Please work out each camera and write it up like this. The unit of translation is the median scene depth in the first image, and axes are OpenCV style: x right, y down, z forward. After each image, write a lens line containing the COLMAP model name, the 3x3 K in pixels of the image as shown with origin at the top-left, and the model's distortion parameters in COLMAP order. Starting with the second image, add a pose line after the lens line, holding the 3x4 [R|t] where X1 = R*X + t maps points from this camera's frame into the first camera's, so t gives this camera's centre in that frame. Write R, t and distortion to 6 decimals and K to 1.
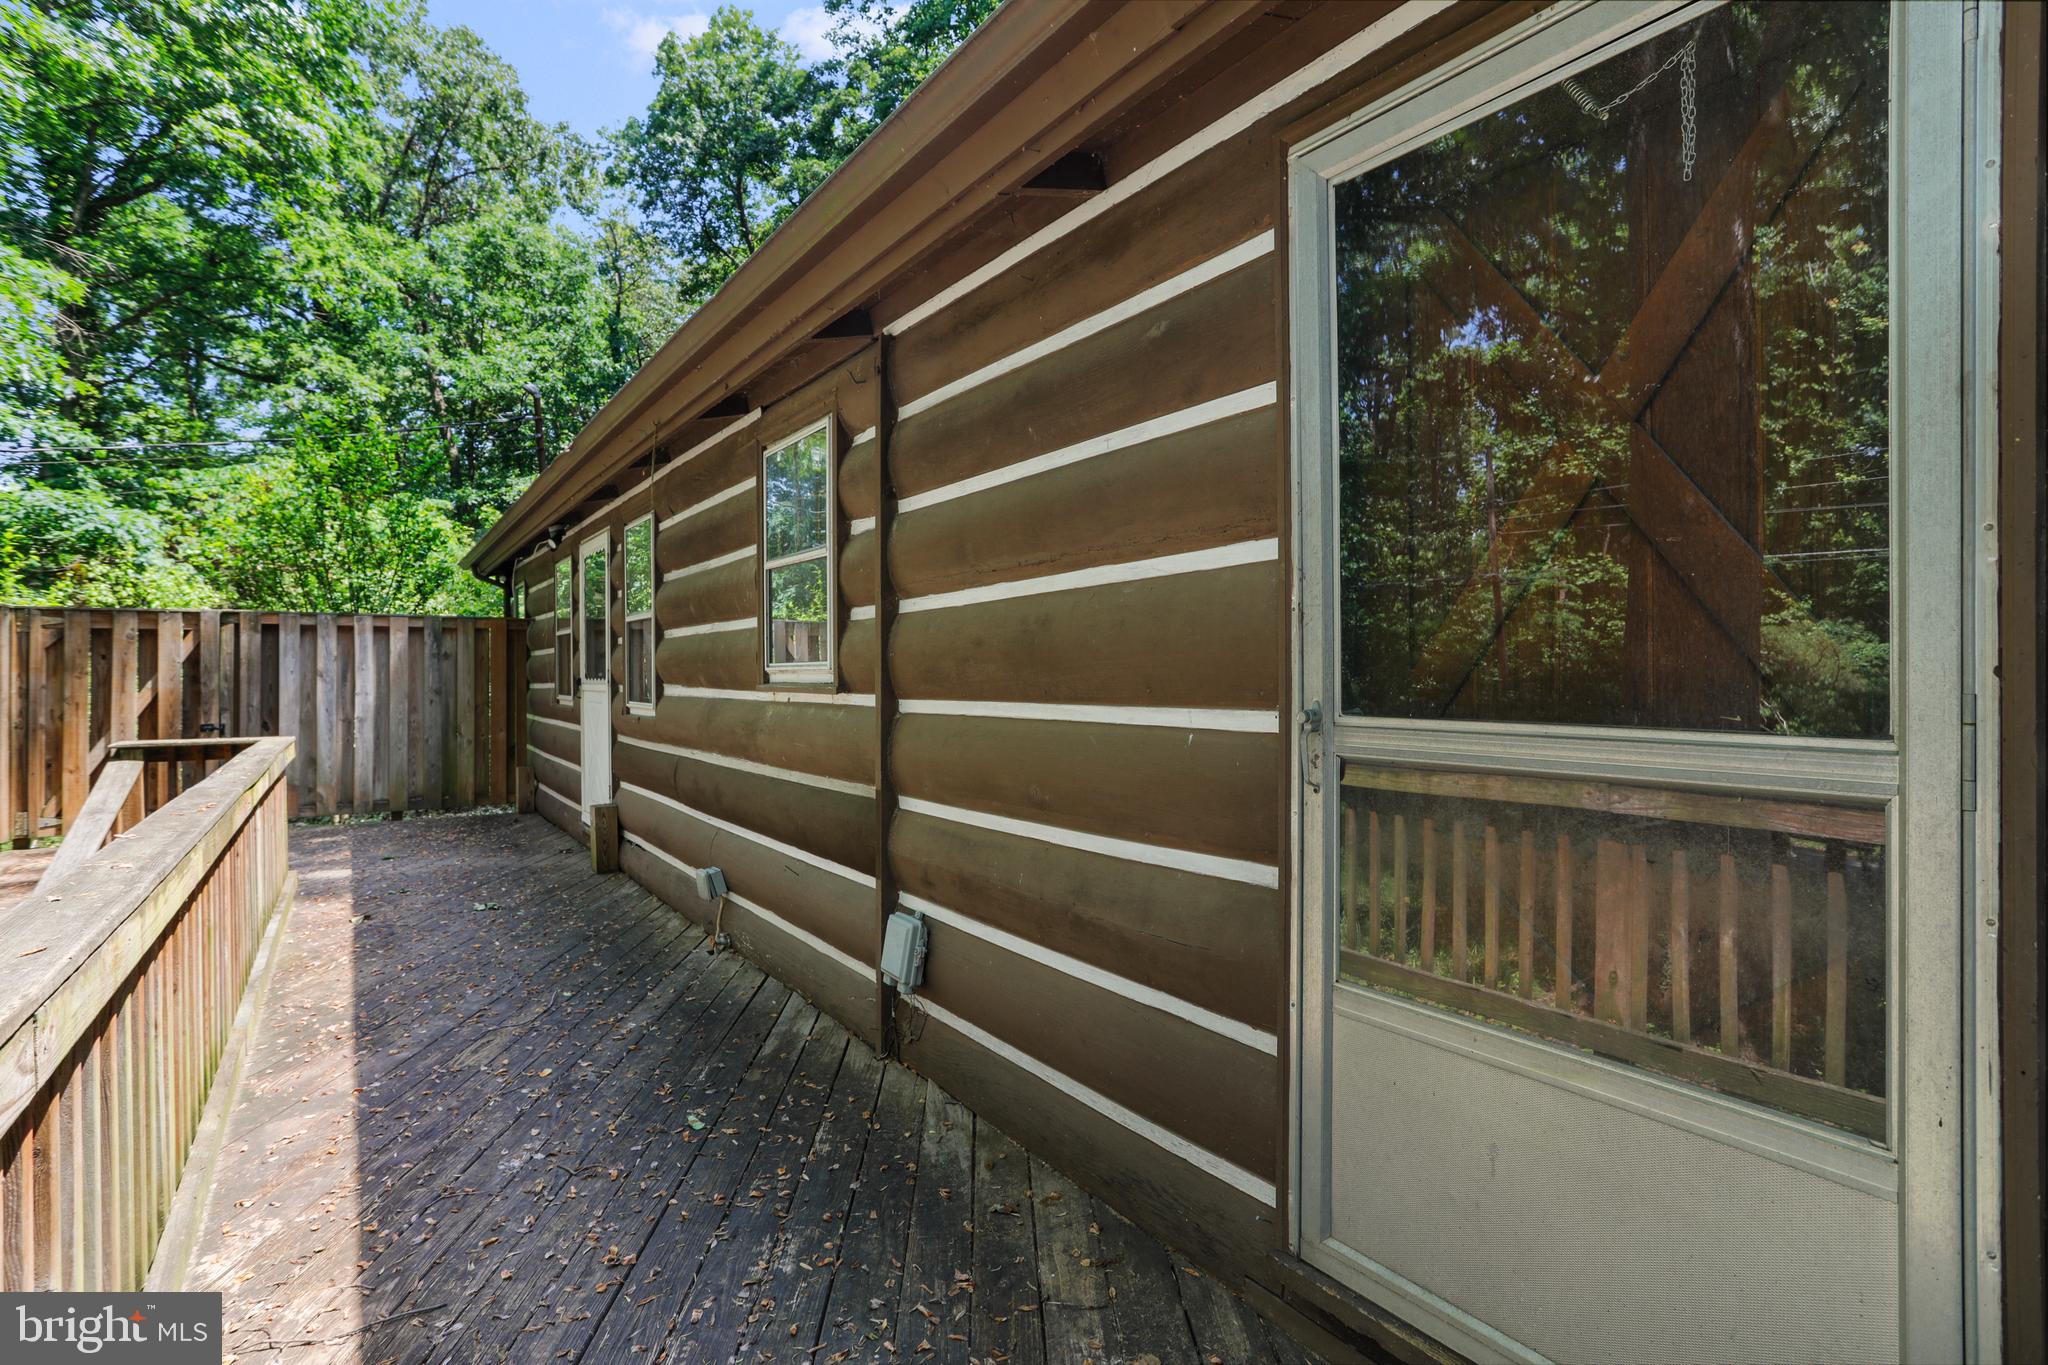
lens RADIAL K [[987.7, 0, 1012.0], [0, 987.7, 670.7], [0, 0, 1]] dist [-0.061867, 0.035268]
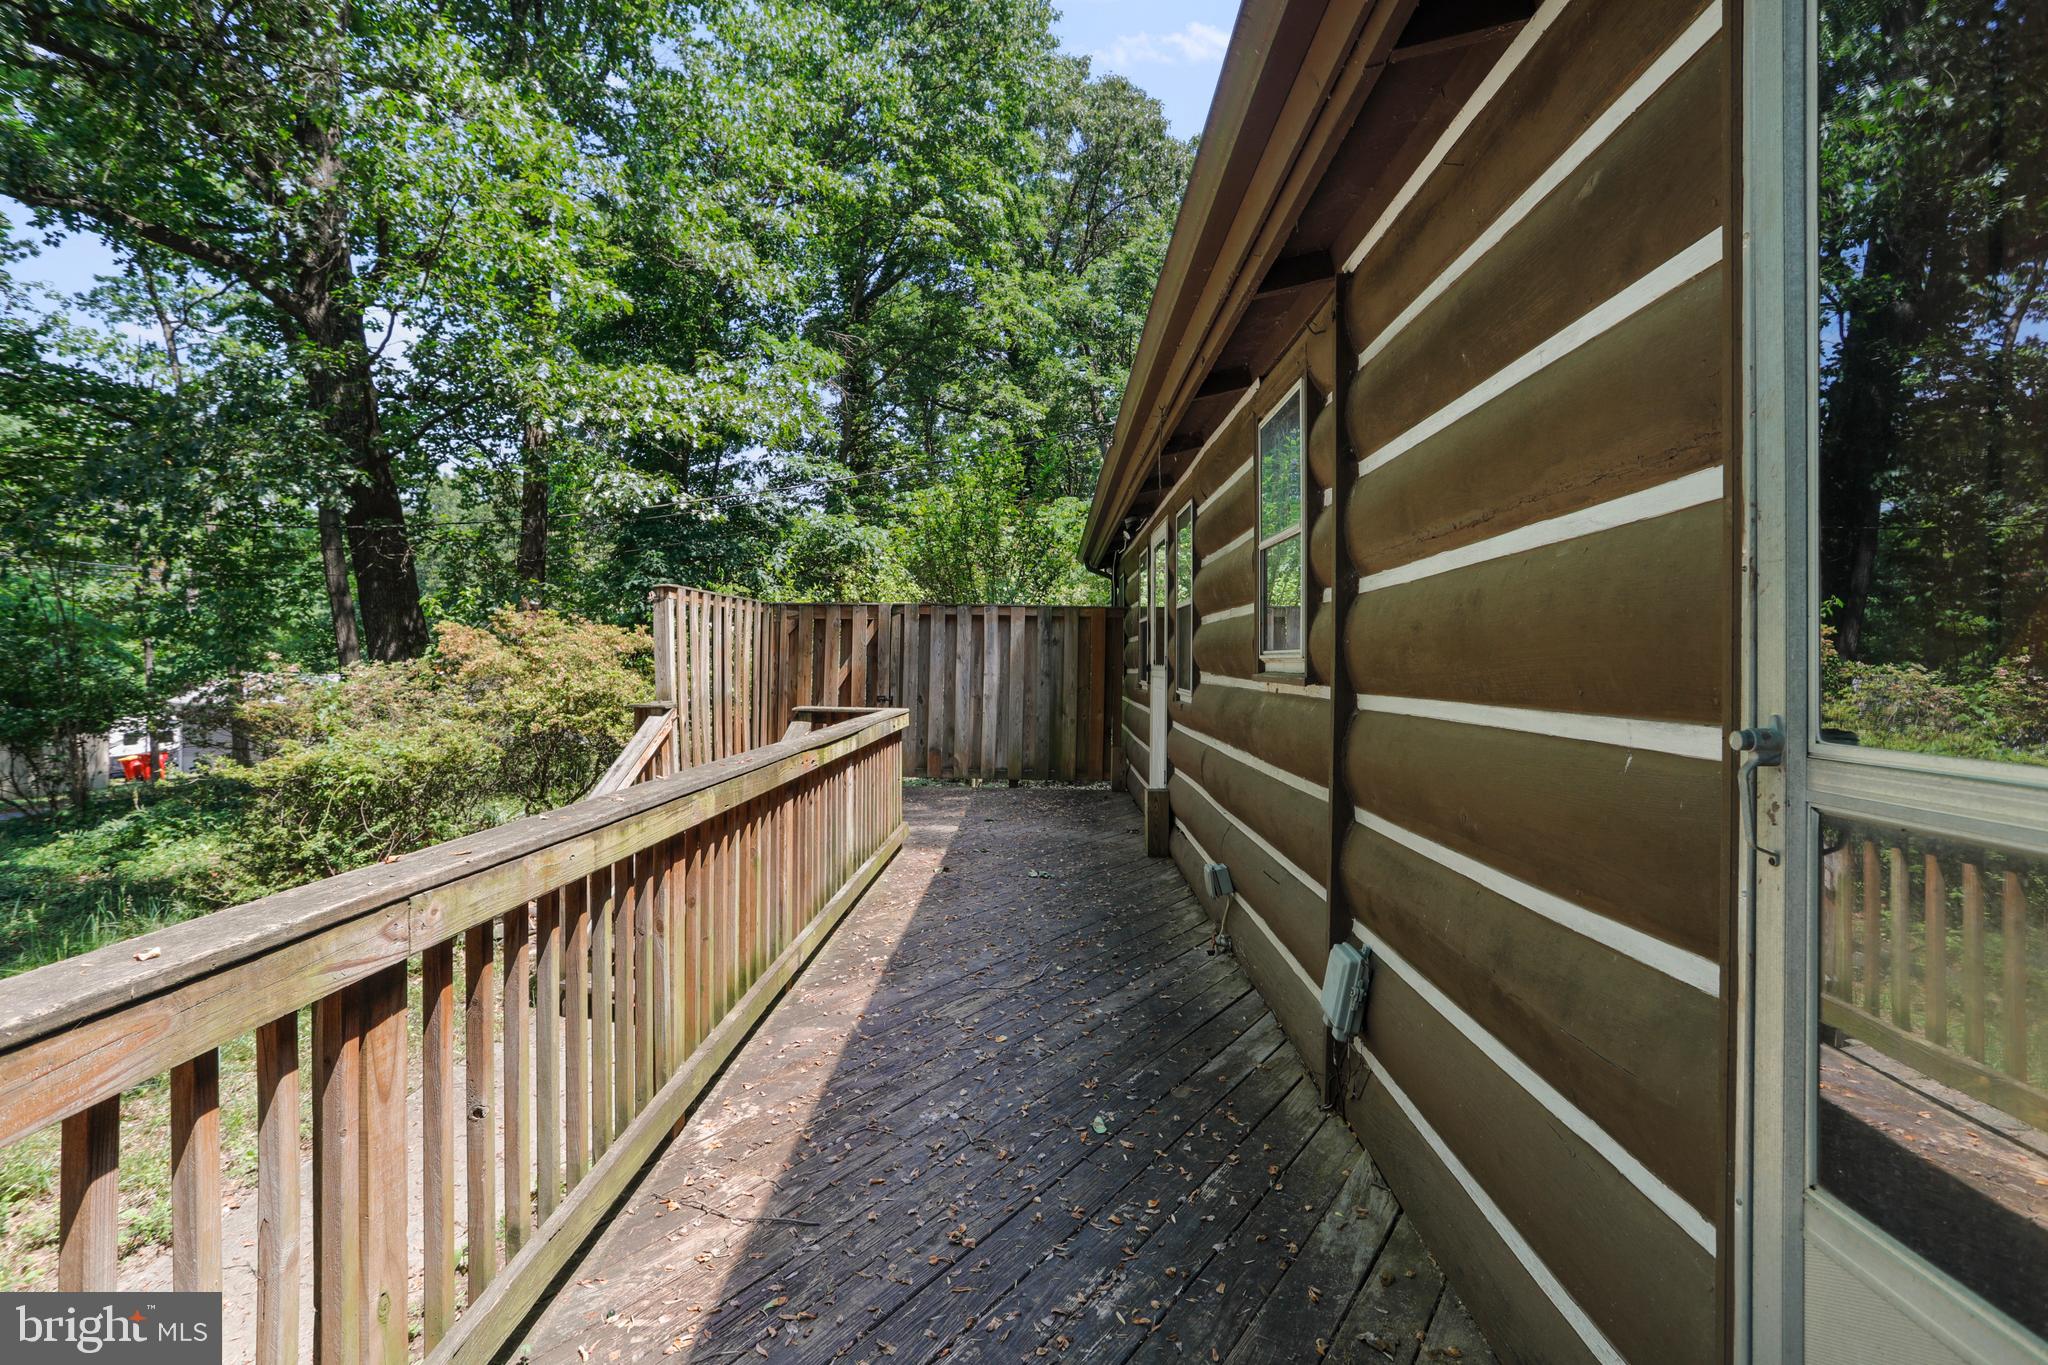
lens RADIAL K [[1013.9, 0, 1013.4], [0, 1013.9, 639.5], [0, 0, 1]] dist [-0.069486, 0.040912]
pose [[0.806741, 0.005267, -0.590882, 0.115425], [-0.017690, 0.999727, -0.015241, 0.000431], [0.590641, 0.022749, 0.806614, 0.086520]]
